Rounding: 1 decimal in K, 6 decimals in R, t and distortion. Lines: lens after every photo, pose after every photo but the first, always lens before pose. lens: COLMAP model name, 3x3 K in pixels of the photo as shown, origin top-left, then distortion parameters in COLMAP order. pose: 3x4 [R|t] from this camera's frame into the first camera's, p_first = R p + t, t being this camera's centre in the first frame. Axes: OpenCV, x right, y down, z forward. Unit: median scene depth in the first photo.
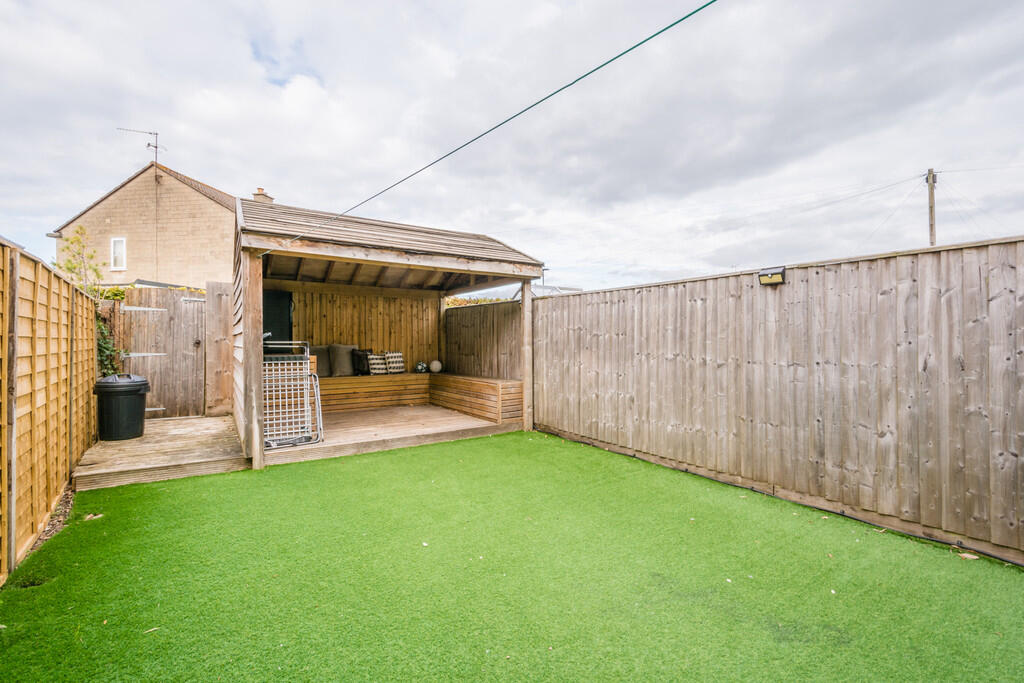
lens RADIAL K [[449.8, 0, 511.6], [0, 449.8, 340.7], [0, 0, 1]] dist [0.004044, 0.000233]
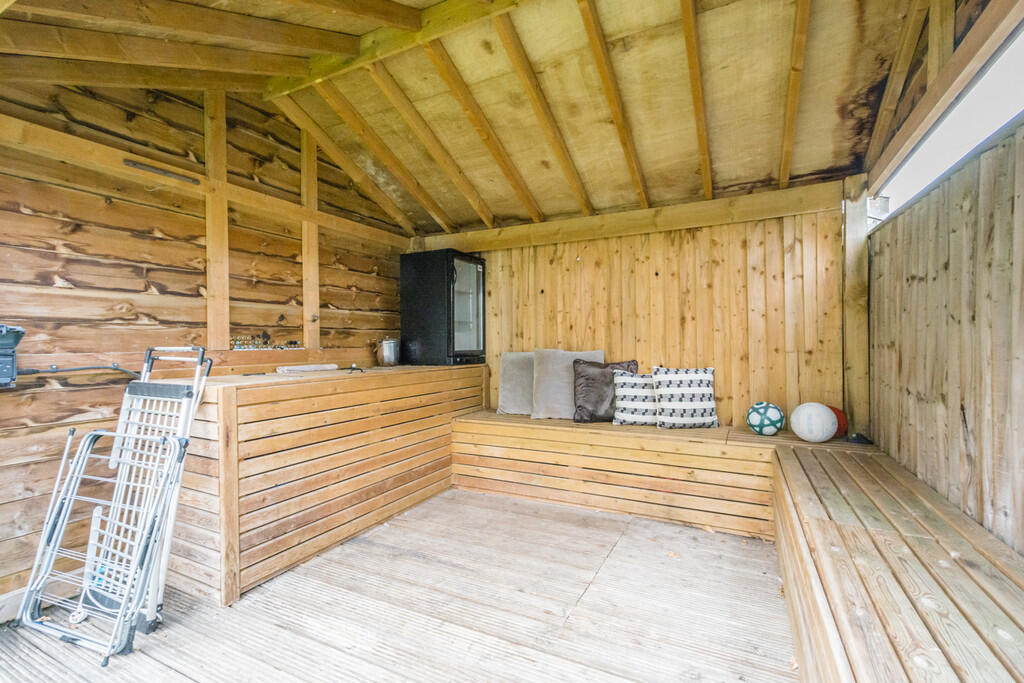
lens RADIAL K [[449.8, 0, 515.5], [0, 449.8, 345.1], [0, 0, 1]] dist [0.004044, 0.000233]
pose [[0.496678, -0.000882, -0.867934, -0.001041], [0.007353, 0.999968, 0.003191, 0.001896], [0.867904, -0.007967, 0.496669, 0.701536]]
